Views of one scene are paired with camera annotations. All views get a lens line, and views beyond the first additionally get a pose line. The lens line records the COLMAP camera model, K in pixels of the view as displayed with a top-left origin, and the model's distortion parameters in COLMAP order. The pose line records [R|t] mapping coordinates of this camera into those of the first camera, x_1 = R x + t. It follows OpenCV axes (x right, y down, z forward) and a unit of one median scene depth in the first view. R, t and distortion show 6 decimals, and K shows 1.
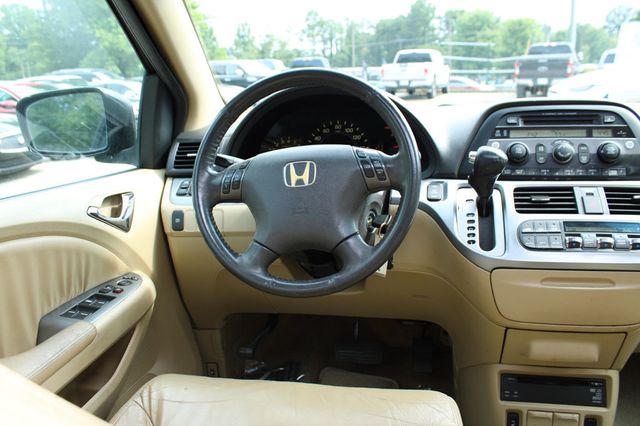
lens RADIAL K [[532.8, 0, 320.0], [0, 532.8, 213.0], [0, 0, 1]] dist [-0.154564, 0.134308]
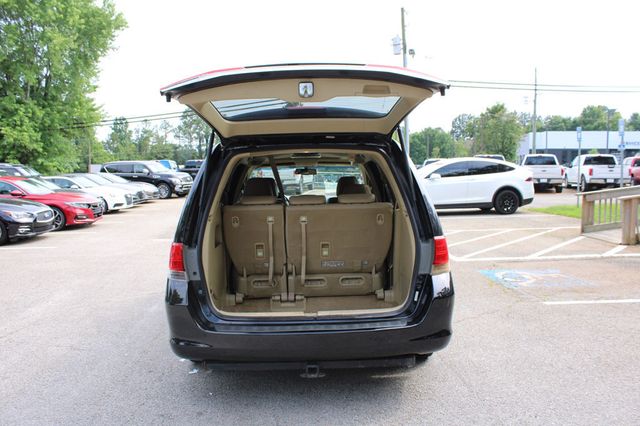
lens RADIAL K [[536.3, 0, 320.0], [0, 536.3, 213.0], [0, 0, 1]] dist [-0.166386, 0.148769]
pose [[0.972193, 0.005429, 0.234117, -0.930537], [0.035861, 0.984489, -0.171743, 1.126069], [-0.231418, 0.175363, 0.956919, -5.250841]]
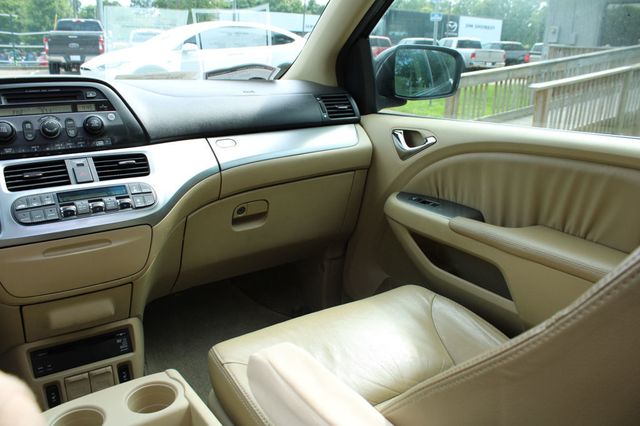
lens RADIAL K [[536.3, 0, 320.0], [0, 536.3, 213.0], [0, 0, 1]] dist [-0.166386, 0.148769]
pose [[0.683565, -0.158699, 0.712428, 0.071599], [0.129321, 0.986967, 0.095774, 0.021934], [-0.718342, 0.026664, 0.695179, -0.105344]]
